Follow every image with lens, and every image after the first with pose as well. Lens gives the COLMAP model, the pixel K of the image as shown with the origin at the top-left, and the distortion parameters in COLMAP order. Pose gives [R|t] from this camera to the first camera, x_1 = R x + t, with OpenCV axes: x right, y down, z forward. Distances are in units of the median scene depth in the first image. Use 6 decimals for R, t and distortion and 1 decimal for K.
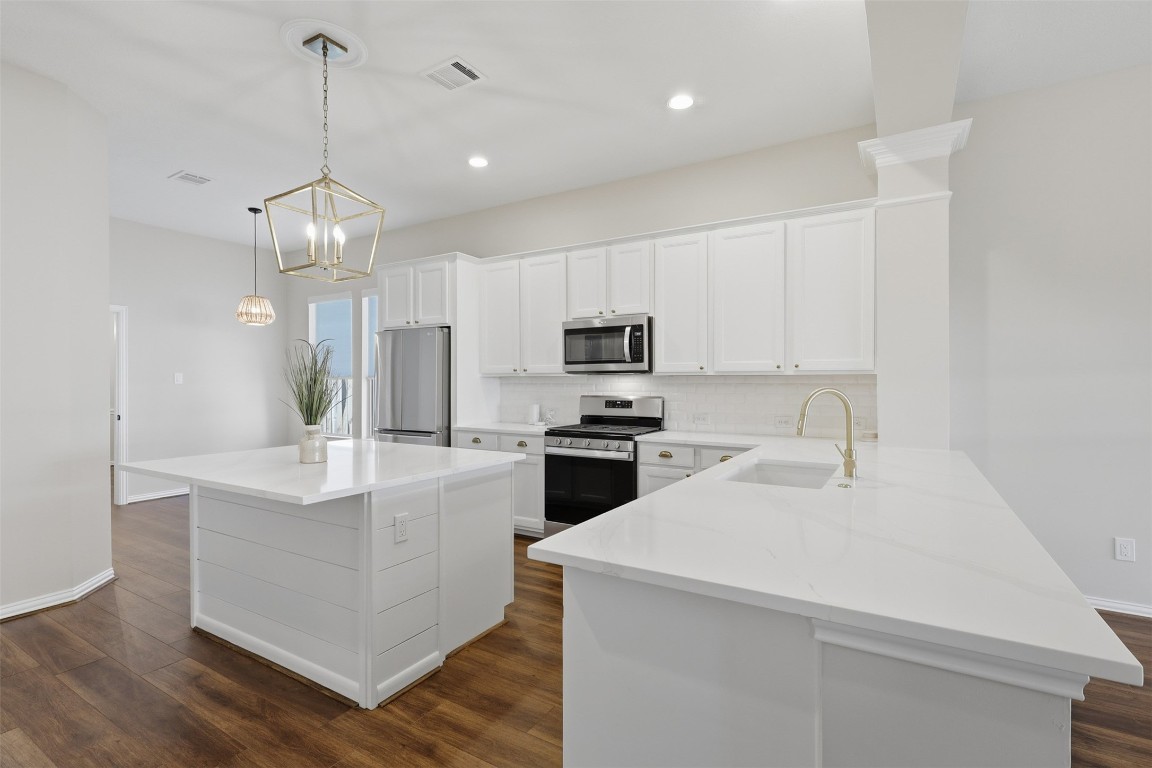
lens RADIAL K [[548.5, 0, 580.7], [0, 548.5, 386.2], [0, 0, 1]] dist [0.002409, 0.001536]
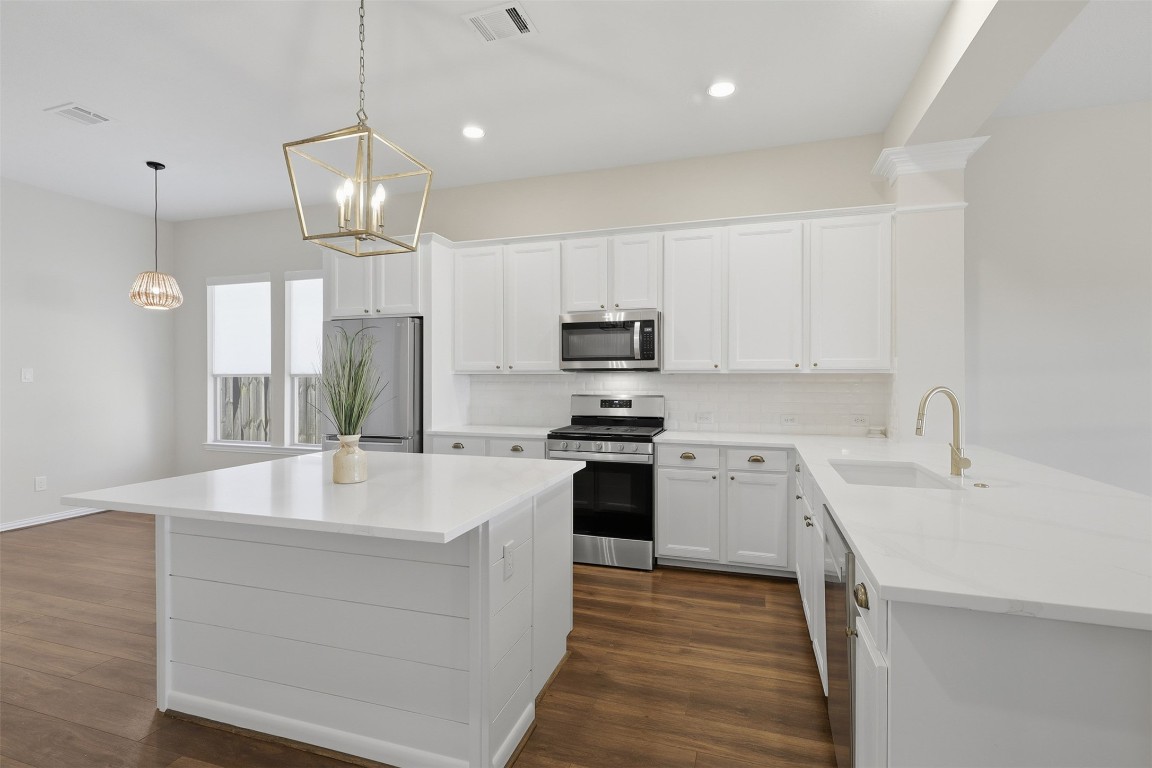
lens RADIAL K [[548.5, 0, 579.6], [0, 548.5, 382.0], [0, 0, 1]] dist [0.002409, 0.001536]
pose [[0.972782, -0.000138, 0.231720, -0.258550], [0.000935, 0.999994, -0.003329, -0.001815], [-0.231718, 0.003455, 0.972777, 0.113819]]
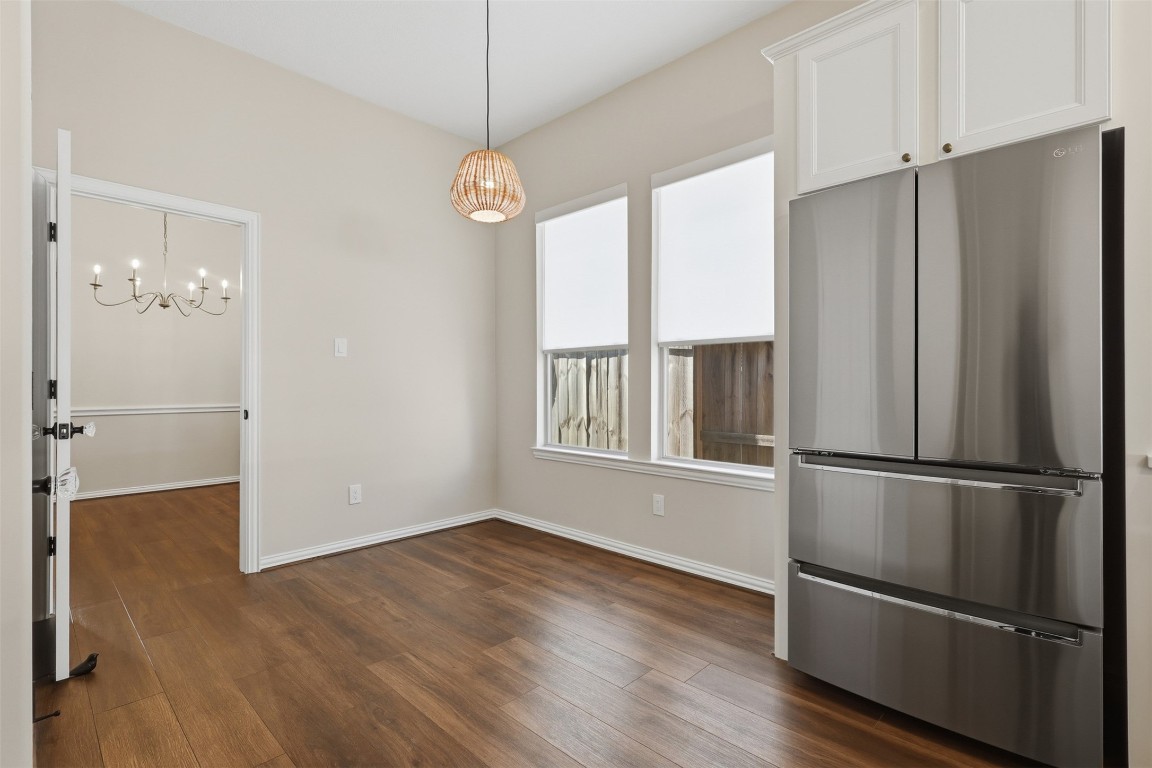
lens RADIAL K [[548.5, 0, 574.5], [0, 548.5, 387.7], [0, 0, 1]] dist [0.002409, 0.001536]
pose [[0.975899, -0.000146, -0.218222, -0.609429], [-0.000259, 0.999998, -0.001827, 0.047401], [0.218222, 0.001839, 0.975898, 0.816082]]
